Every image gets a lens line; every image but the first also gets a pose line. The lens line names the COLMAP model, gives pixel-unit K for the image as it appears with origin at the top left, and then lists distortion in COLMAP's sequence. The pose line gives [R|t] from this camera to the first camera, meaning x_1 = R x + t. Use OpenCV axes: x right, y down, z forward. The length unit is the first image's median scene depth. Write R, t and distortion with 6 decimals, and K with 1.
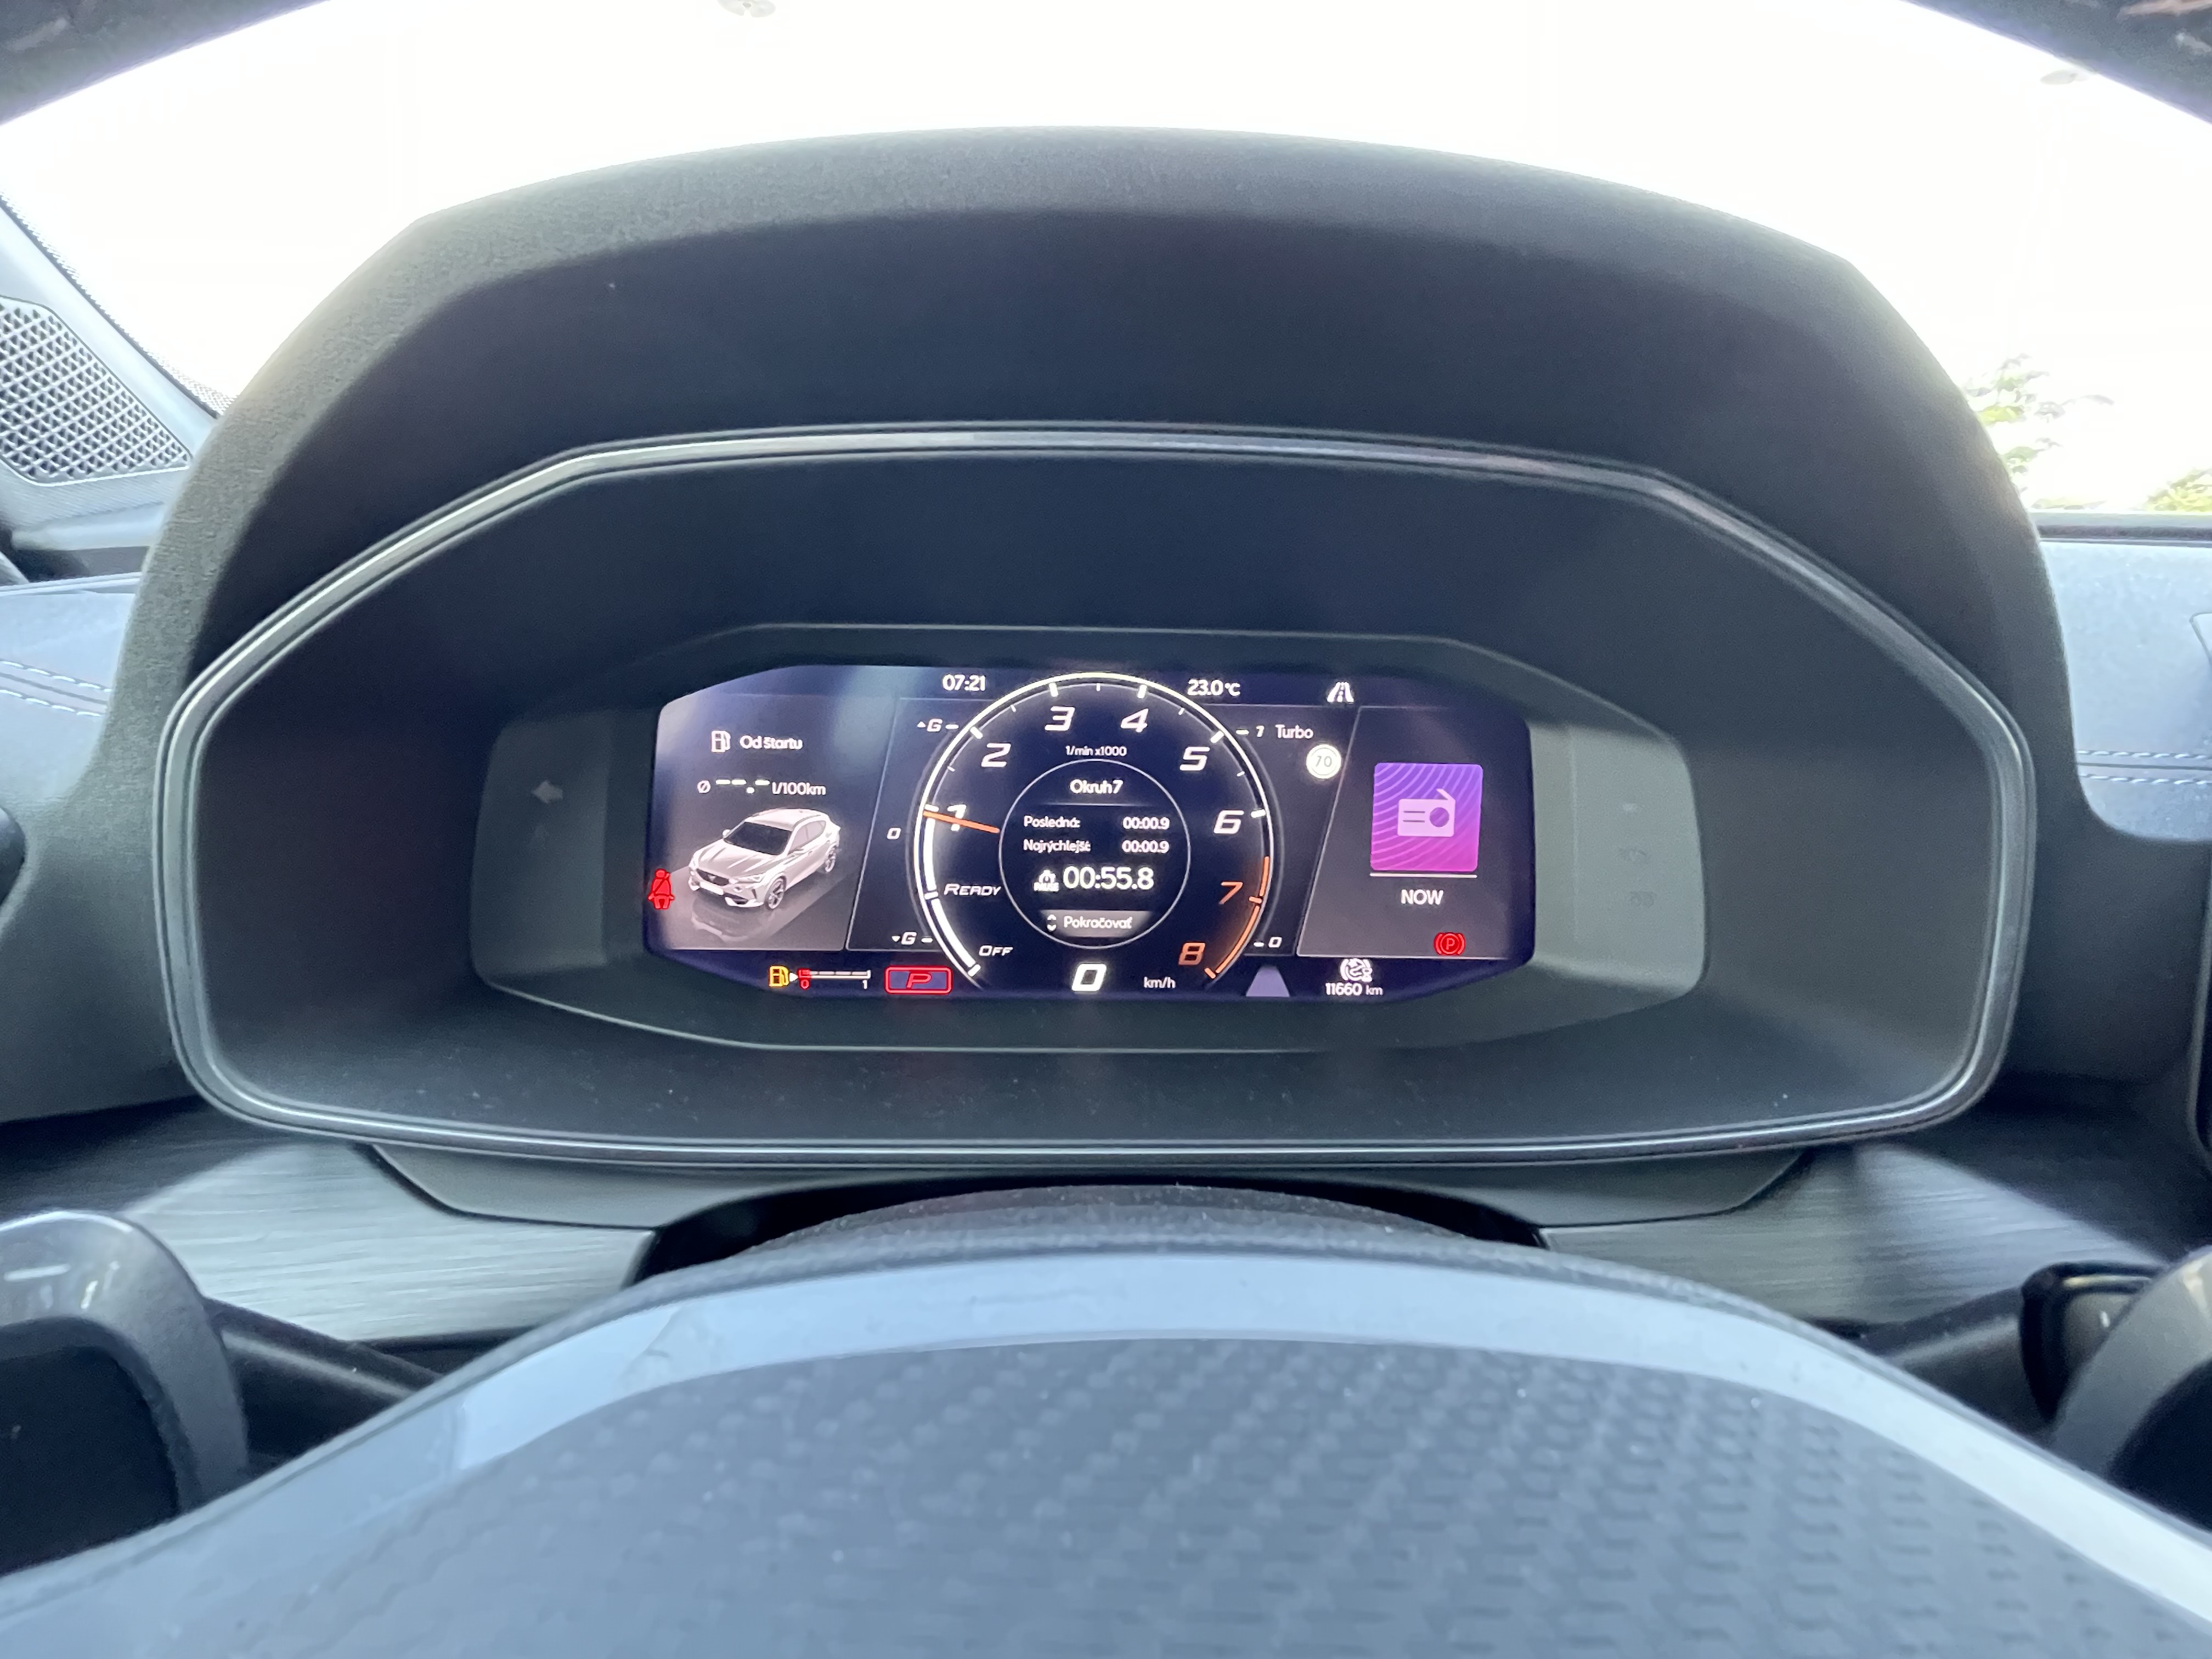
lens RADIAL K [[1074.7, 0, 1106.0], [0, 1074.7, 829.5], [0, 0, 1]] dist [-0.000750, -0.000259]
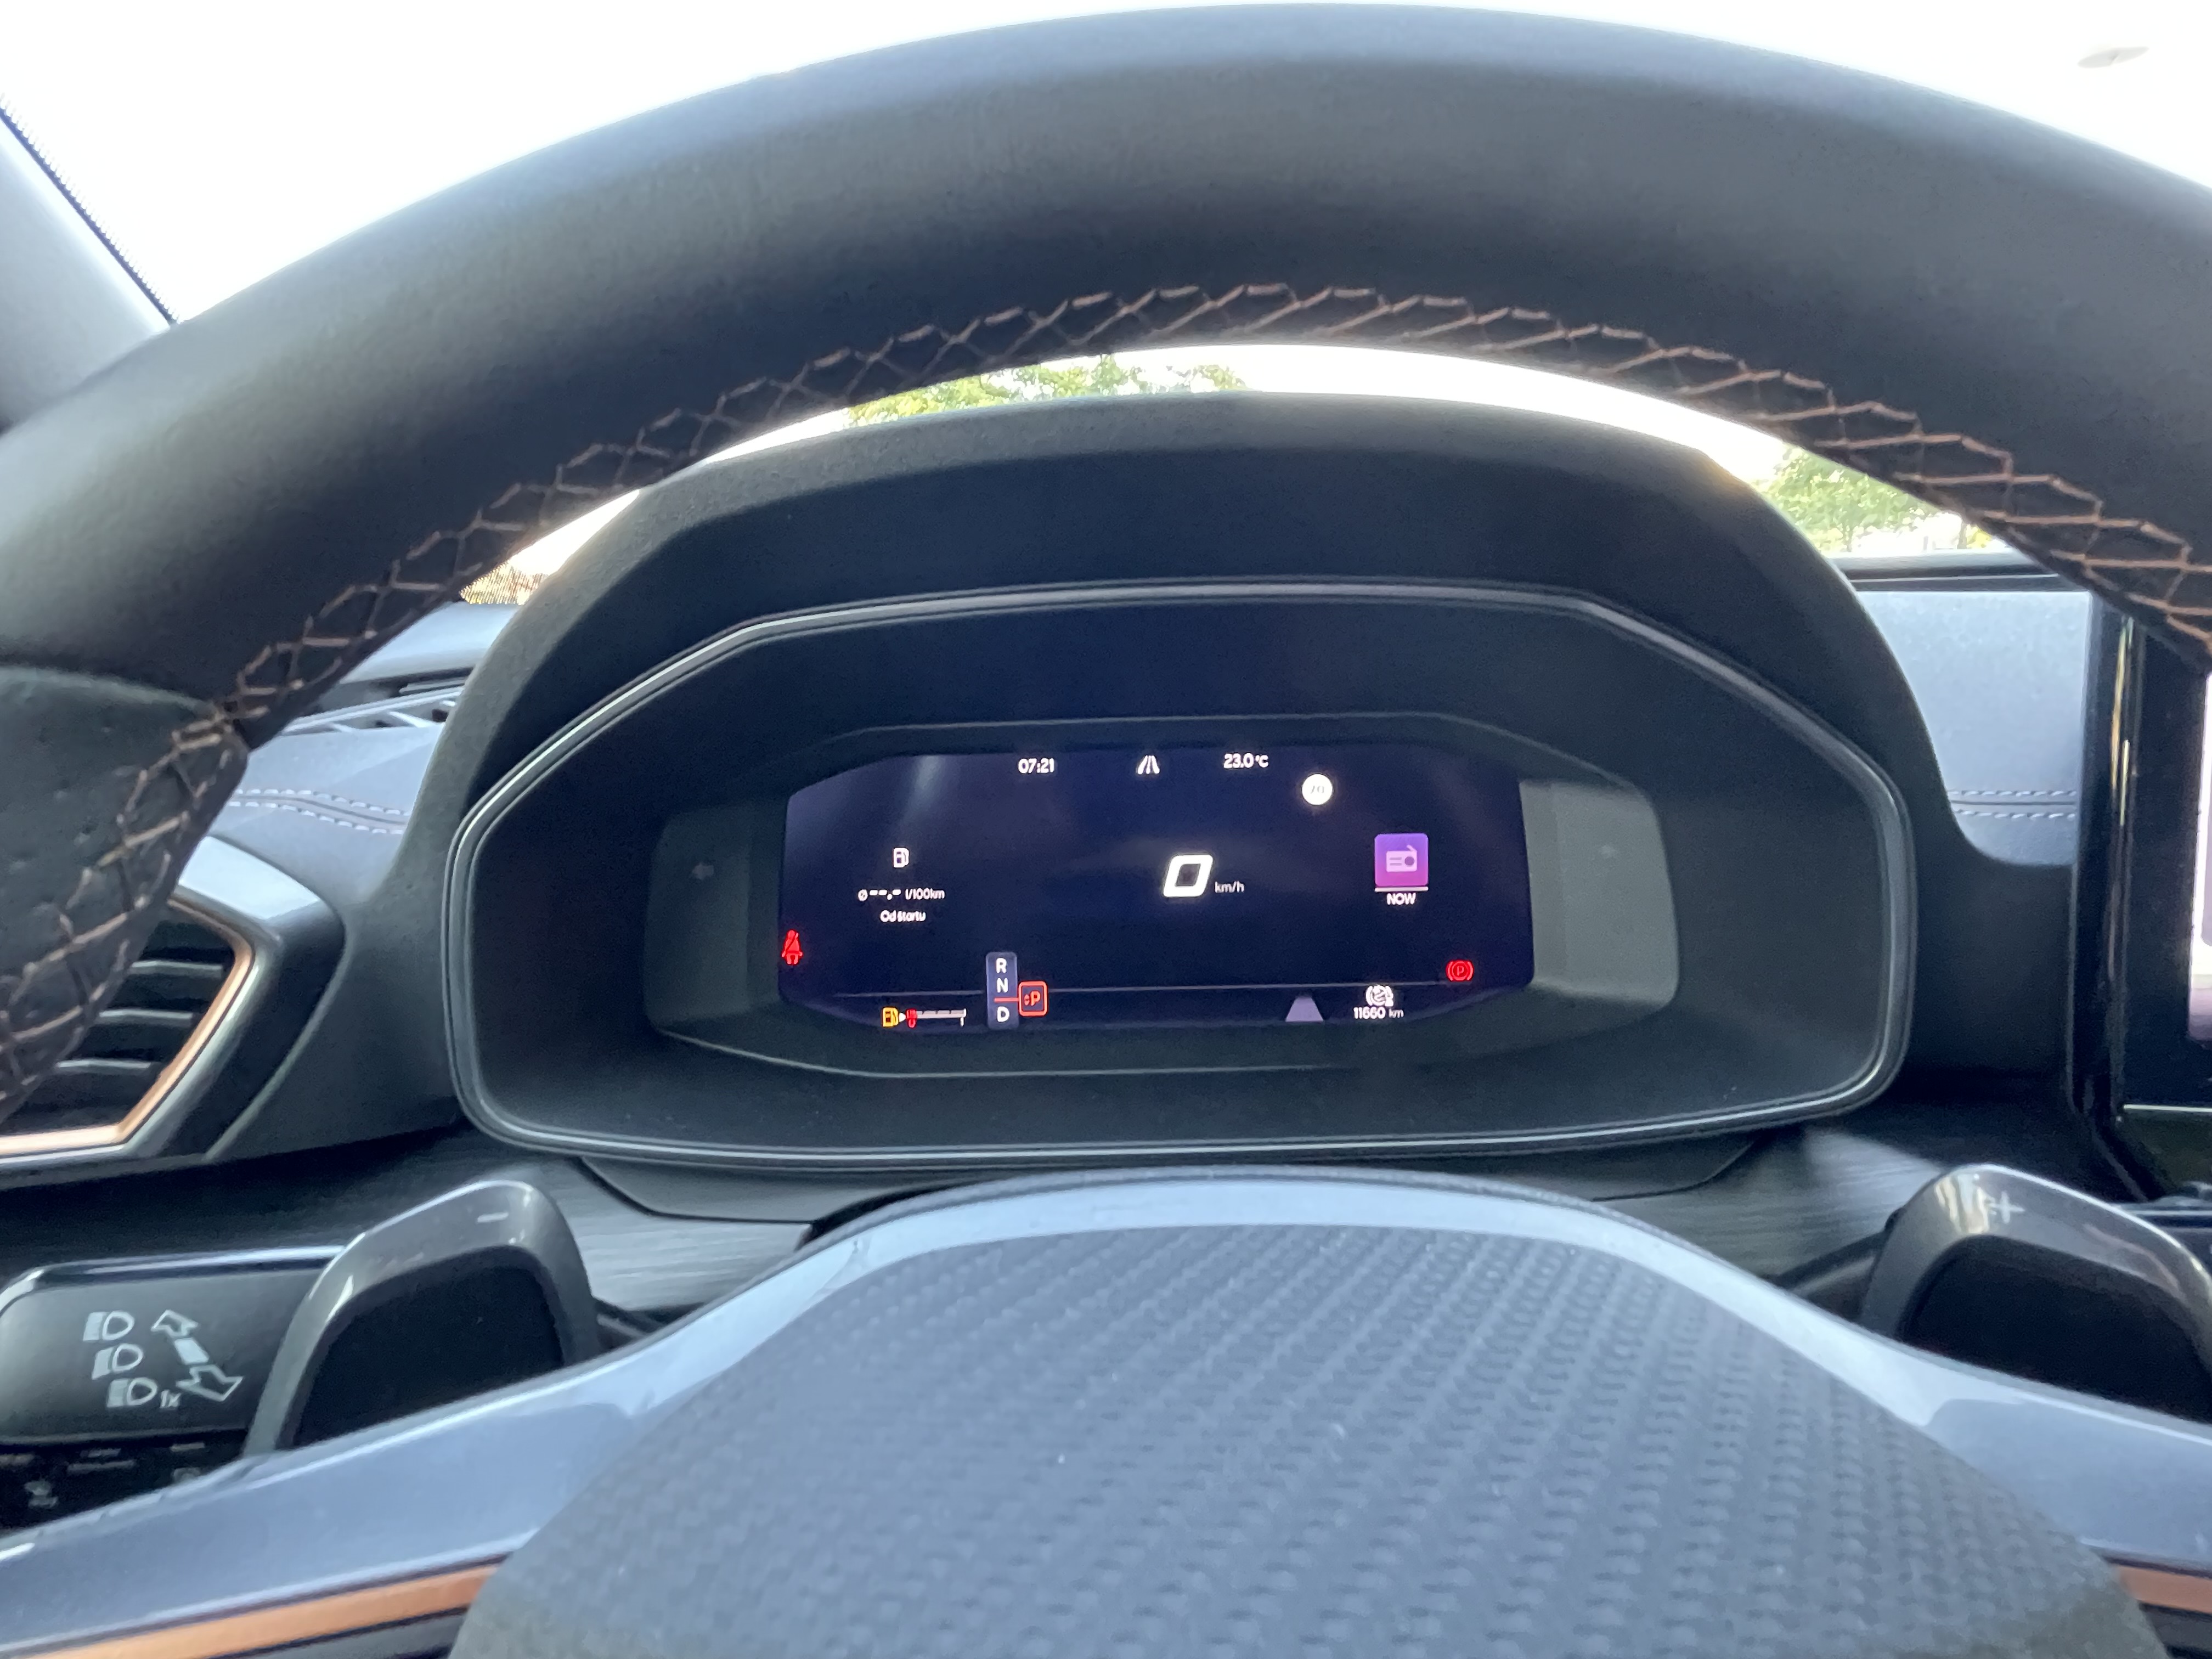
lens RADIAL K [[1074.7, 0, 1106.0], [0, 1074.7, 829.5], [0, 0, 1]] dist [-0.000750, -0.000259]
pose [[0.998165, -0.039795, -0.045650, -0.004339], [0.038335, 0.998739, -0.032415, -0.041050], [0.046882, 0.030605, 0.998431, -0.325031]]
